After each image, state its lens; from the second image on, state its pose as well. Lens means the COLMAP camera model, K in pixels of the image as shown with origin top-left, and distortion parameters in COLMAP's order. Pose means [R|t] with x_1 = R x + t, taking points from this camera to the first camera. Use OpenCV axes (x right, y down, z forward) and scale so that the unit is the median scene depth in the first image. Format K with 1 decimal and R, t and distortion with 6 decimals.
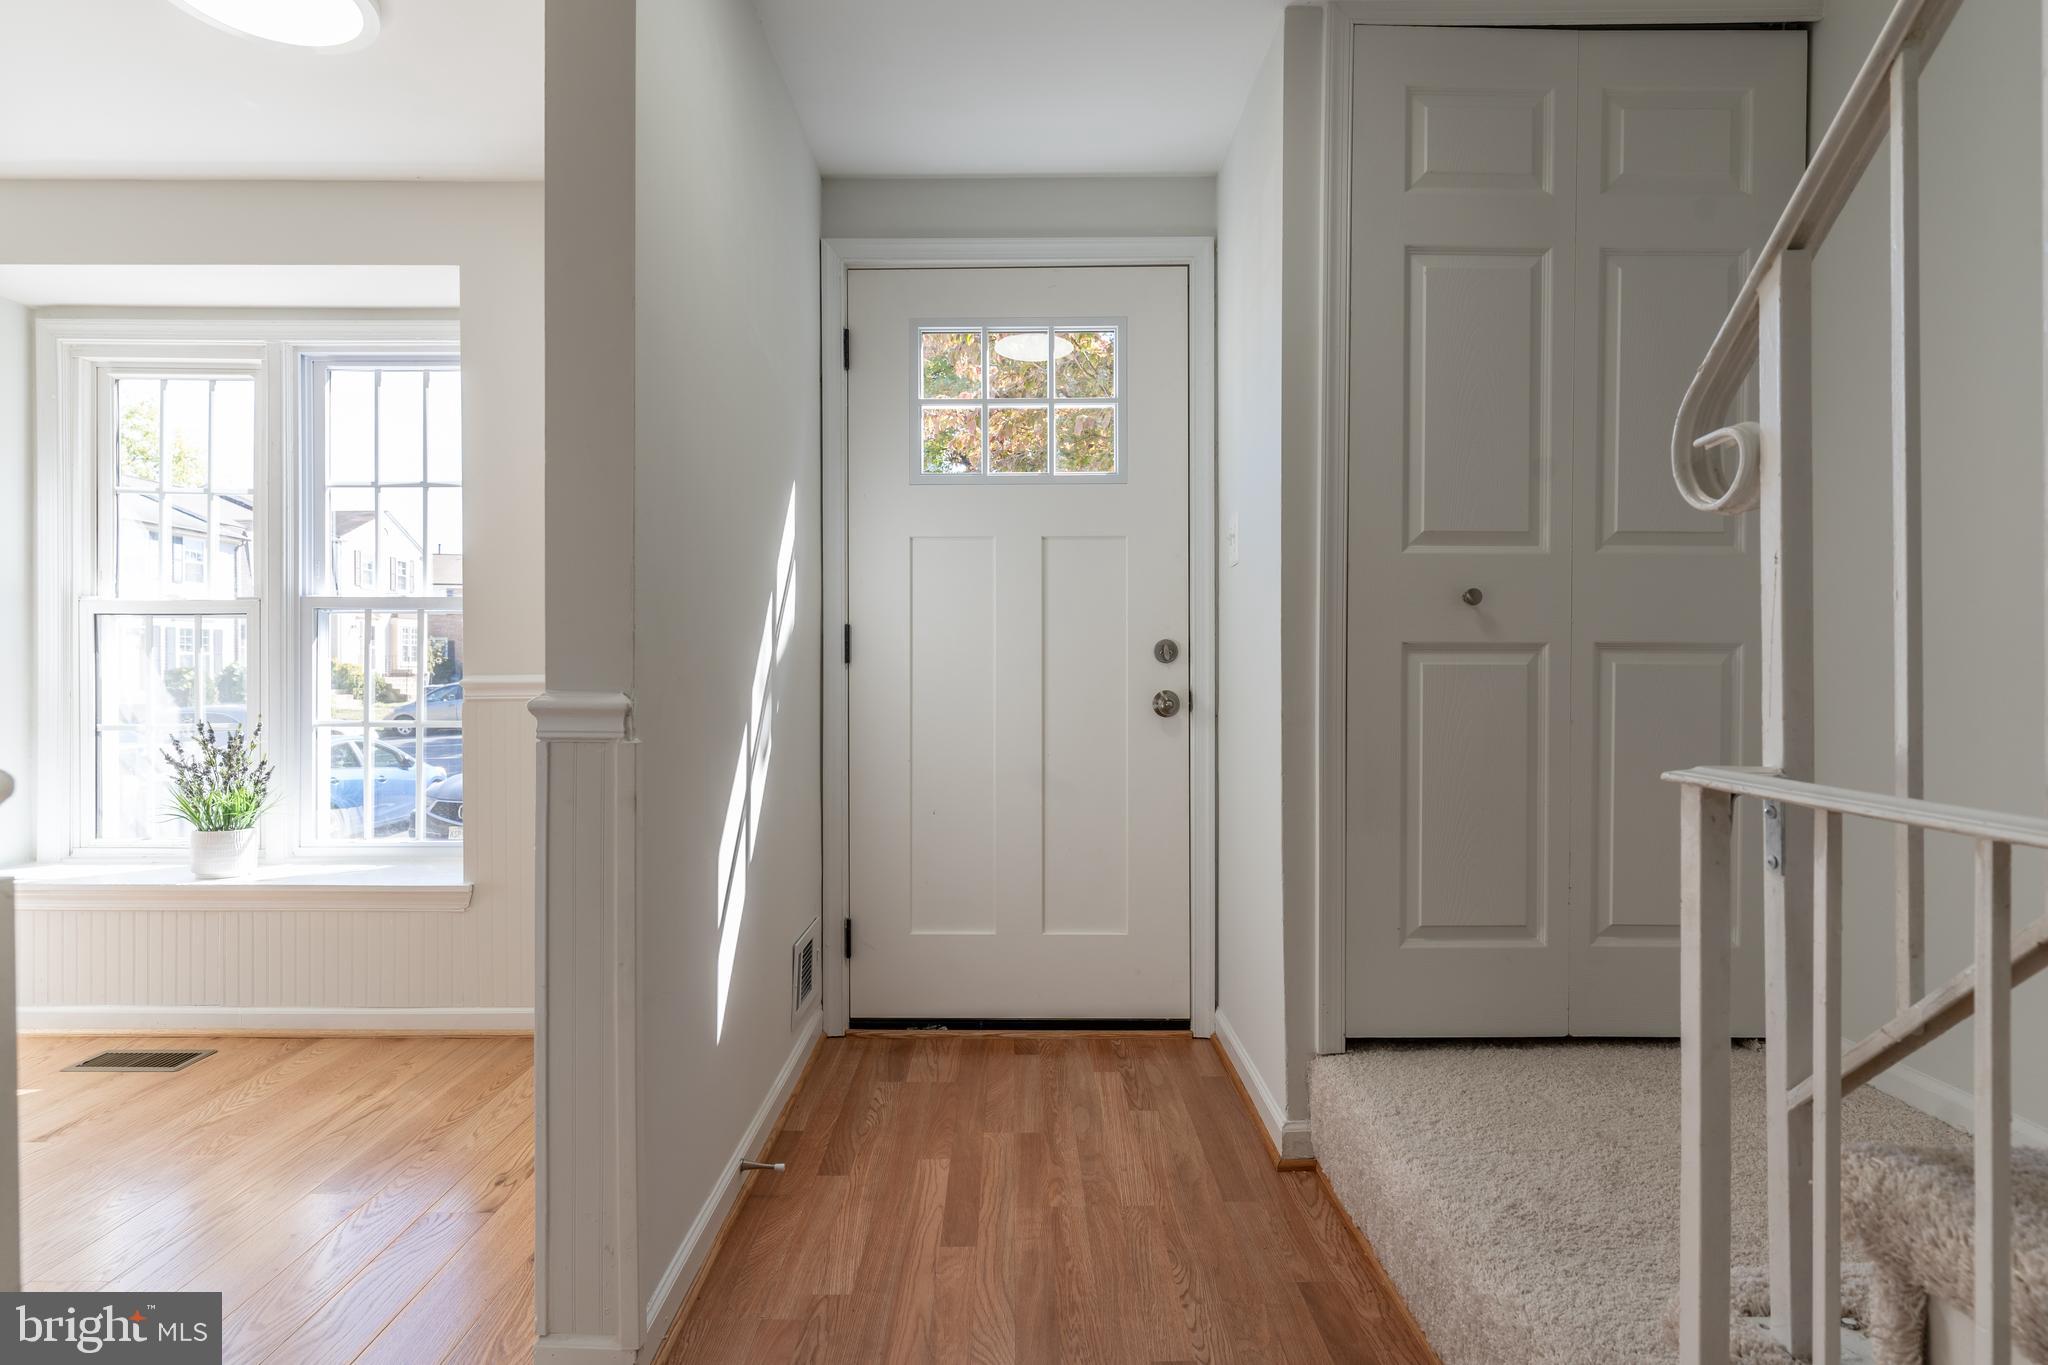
lens RADIAL K [[1055.8, 0, 1024.0], [0, 1055.8, 682.5], [0, 0, 1]] dist [-0.000770, -0.000210]
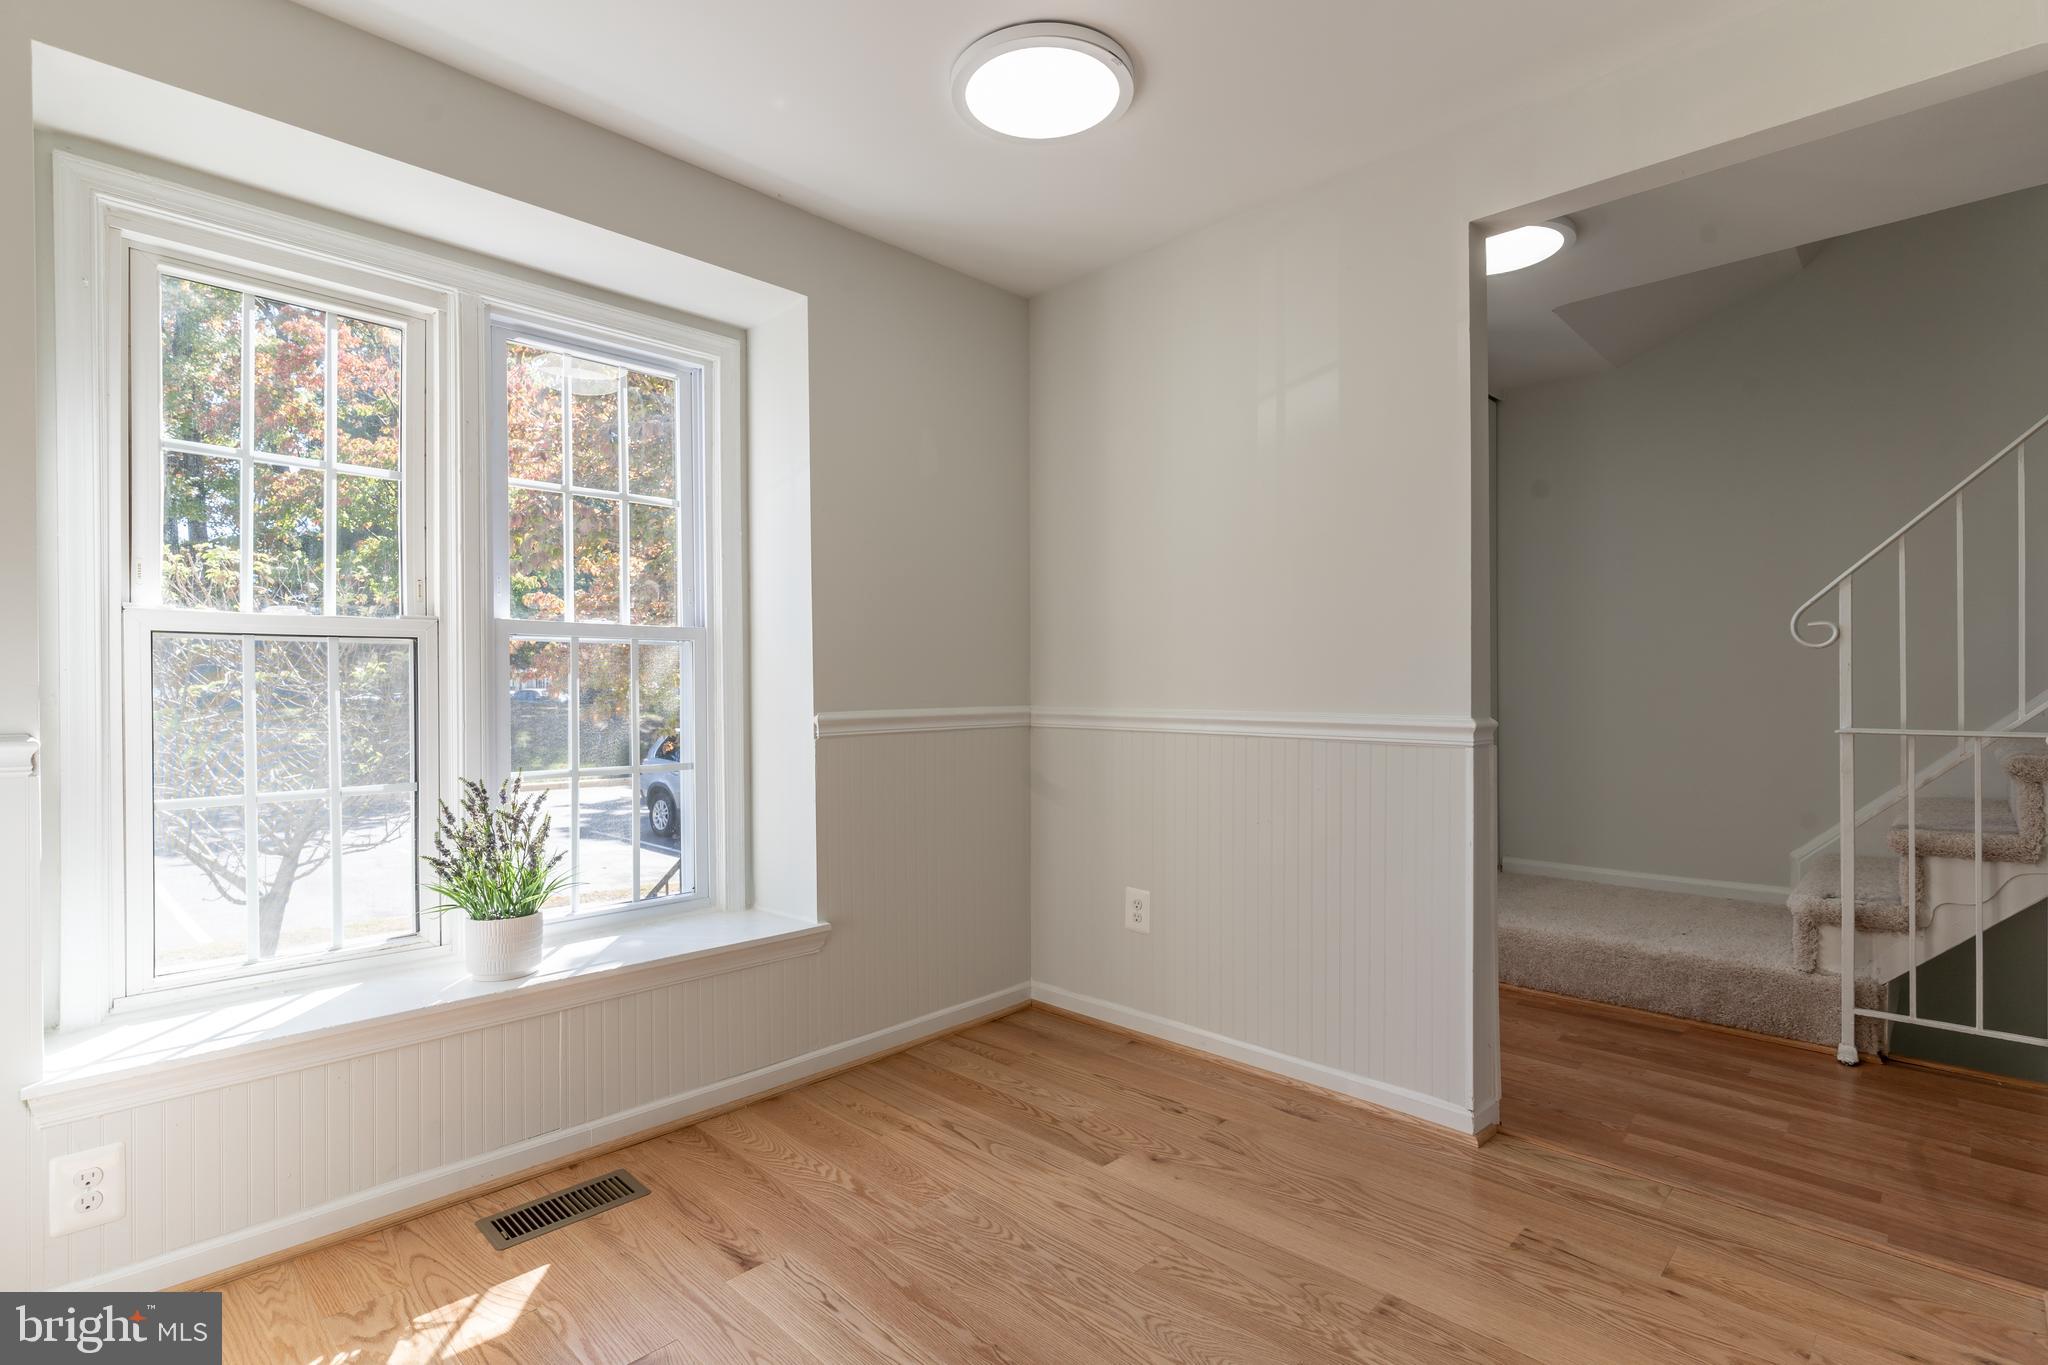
lens RADIAL K [[987.7, 0, 1026.5], [0, 987.7, 692.3], [0, 0, 1]] dist [-0.000026, -0.000590]
pose [[0.697866, -0.008879, 0.716173, -1.075812], [0.016973, 0.999847, -0.004144, -0.018666], [-0.716027, 0.015048, 0.697911, 0.218276]]
